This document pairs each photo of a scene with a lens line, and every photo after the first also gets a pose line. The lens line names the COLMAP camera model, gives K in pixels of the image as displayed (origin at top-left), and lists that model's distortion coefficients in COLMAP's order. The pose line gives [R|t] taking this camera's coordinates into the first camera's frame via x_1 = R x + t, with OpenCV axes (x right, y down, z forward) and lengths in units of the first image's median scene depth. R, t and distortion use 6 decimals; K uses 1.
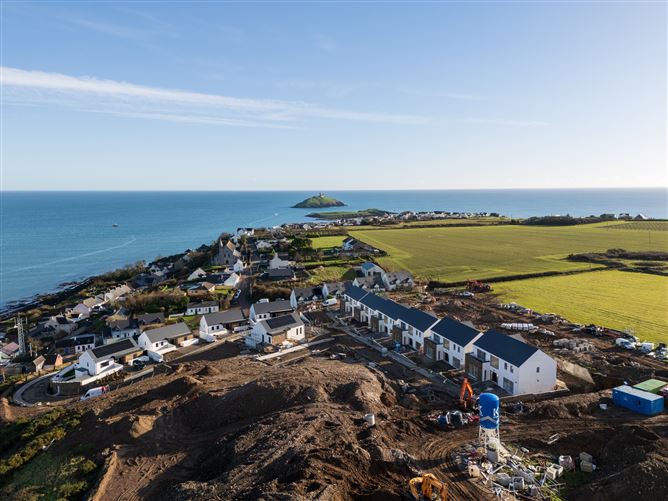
lens RADIAL K [[484.3, 0, 332.2], [0, 484.3, 249.2], [0, 0, 1]] dist [0.092344, -0.063448]
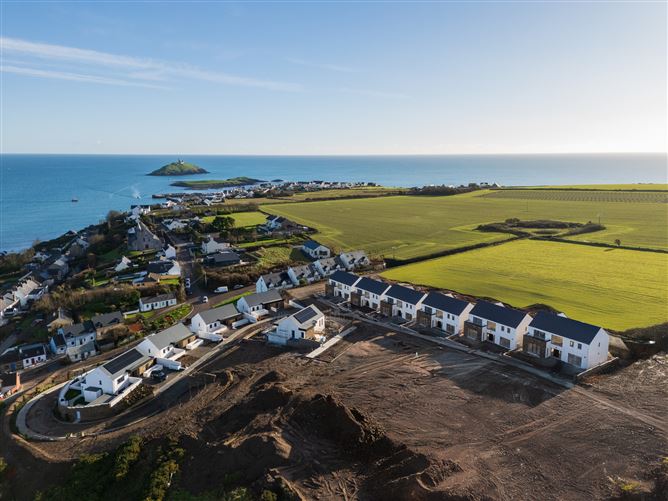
lens RADIAL K [[484.3, 0, 332.2], [0, 484.3, 249.2], [0, 0, 1]] dist [0.092344, -0.063448]
pose [[0.956886, -0.052511, 0.285678, -0.249379], [0.032537, 0.996711, 0.074225, -0.043918], [-0.288636, -0.061730, 0.955447, 0.031378]]
